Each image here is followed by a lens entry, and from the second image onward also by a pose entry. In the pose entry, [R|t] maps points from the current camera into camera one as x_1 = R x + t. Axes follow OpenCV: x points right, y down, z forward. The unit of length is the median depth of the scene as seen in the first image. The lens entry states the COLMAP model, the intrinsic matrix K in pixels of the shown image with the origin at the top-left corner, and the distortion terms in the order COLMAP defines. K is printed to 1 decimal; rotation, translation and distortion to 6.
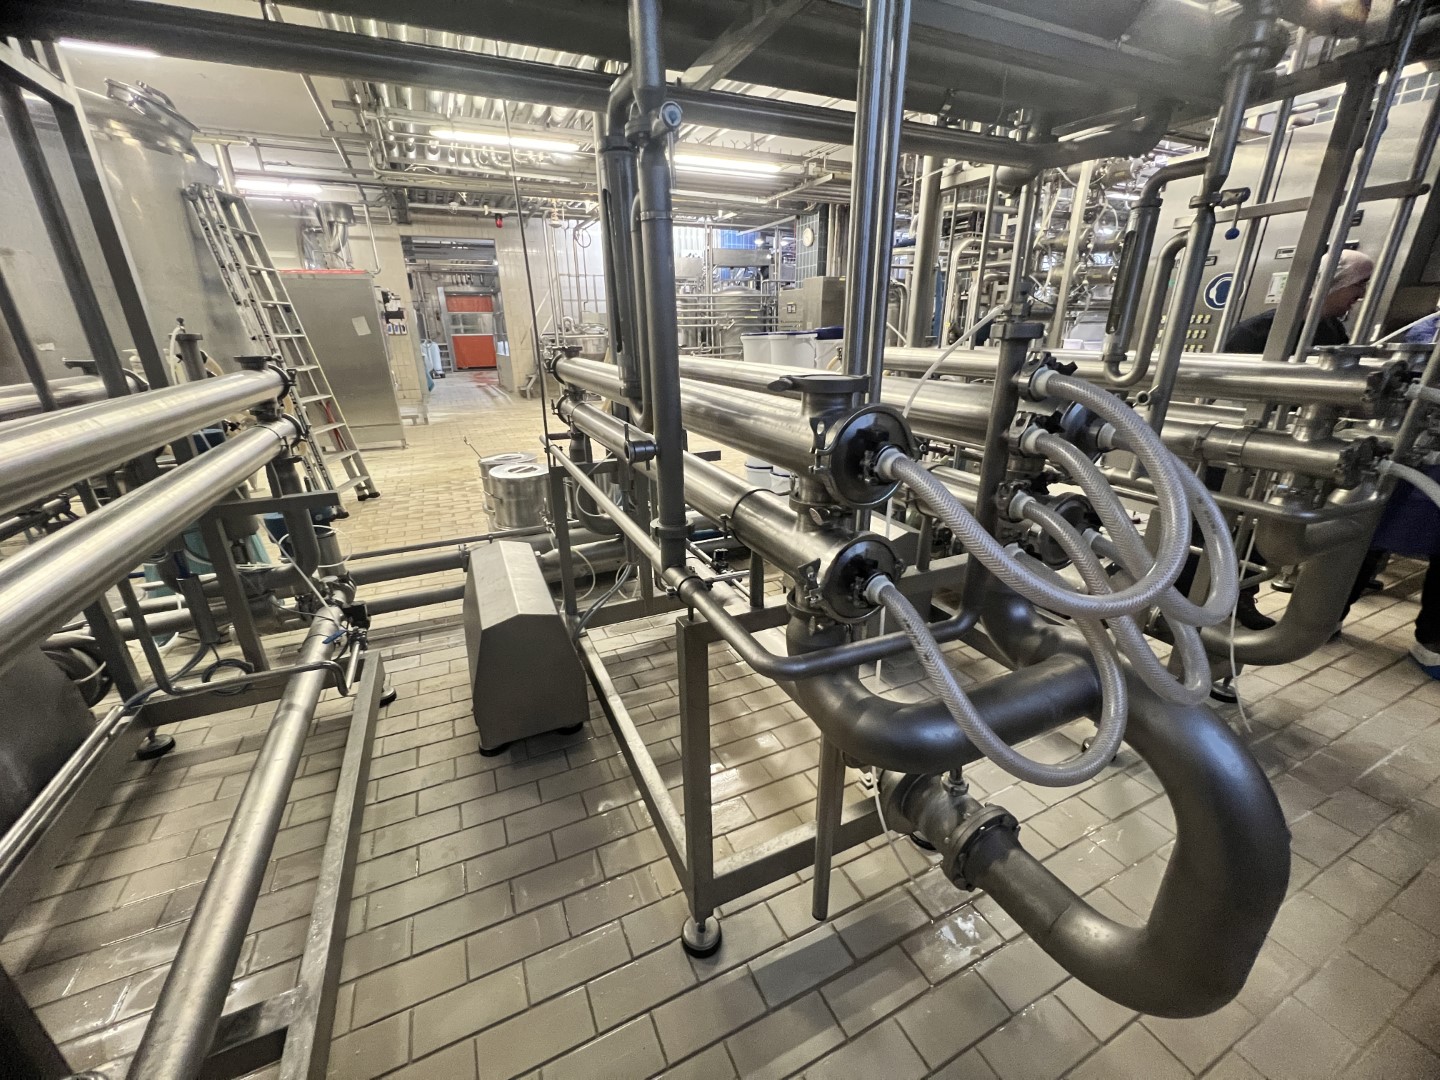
lens RADIAL K [[576.1, 0, 721.0], [0, 576.1, 540.4], [0, 0, 1]] dist [-0.000867, -0.000098]
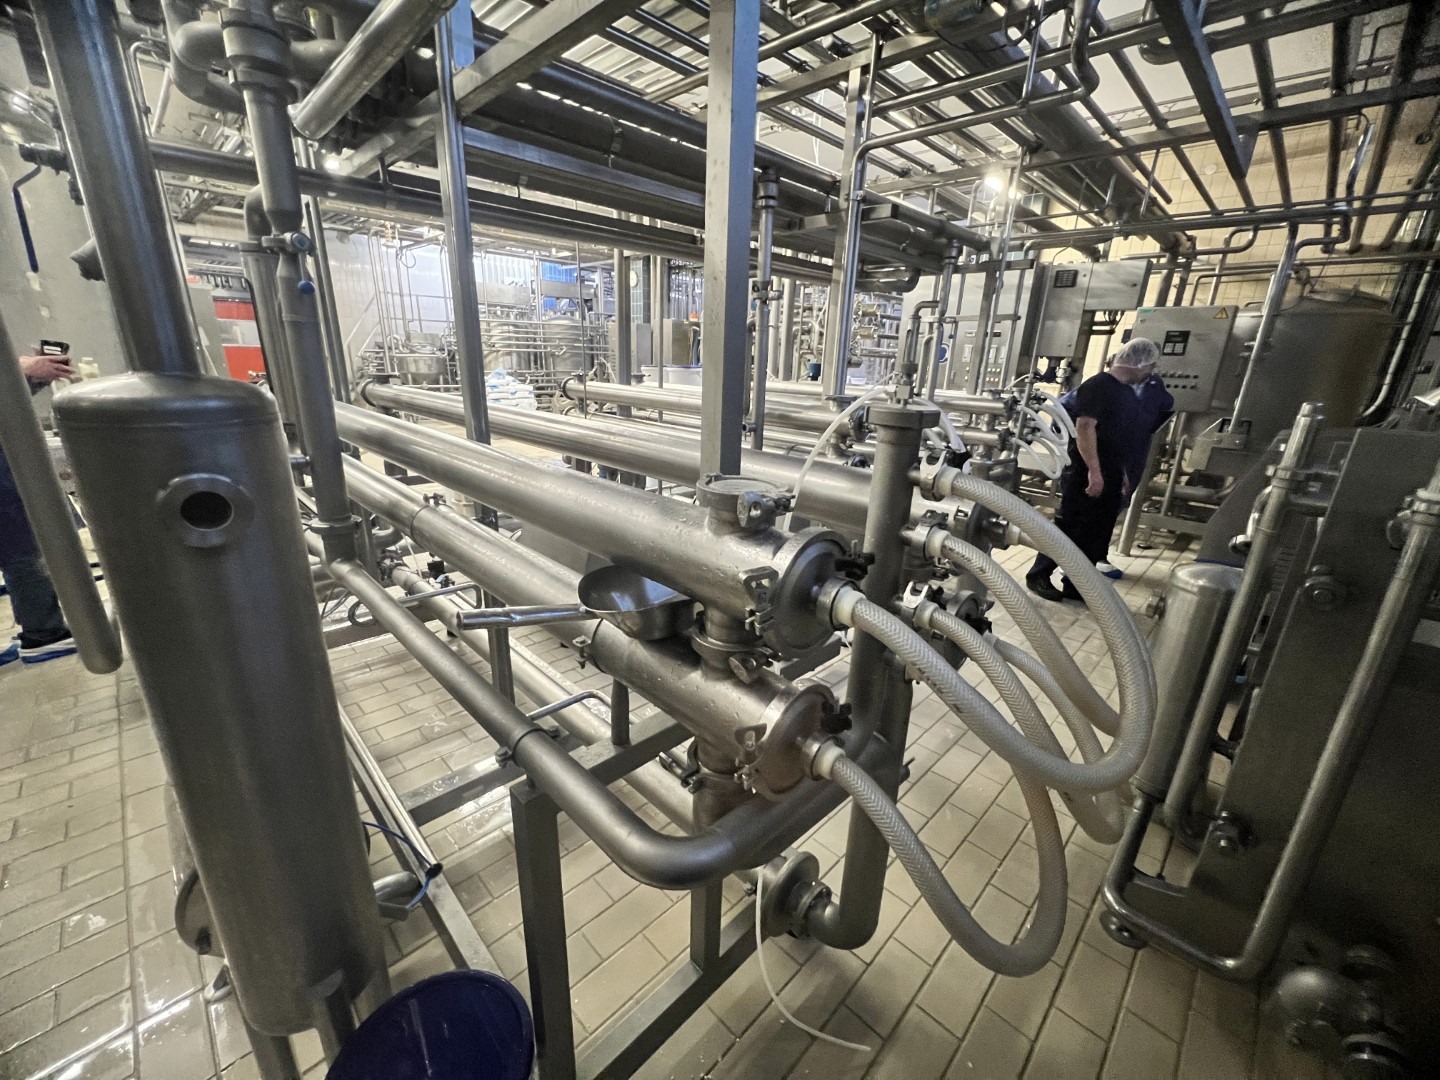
lens RADIAL K [[576.1, 0, 722.3], [0, 576.1, 541.2], [0, 0, 1]] dist [-0.000867, -0.000098]
pose [[0.938721, -0.060996, 0.339237, -0.096568], [0.074499, 0.996858, -0.026912, 0.031841], [-0.336529, 0.050536, 0.940316, -0.097739]]
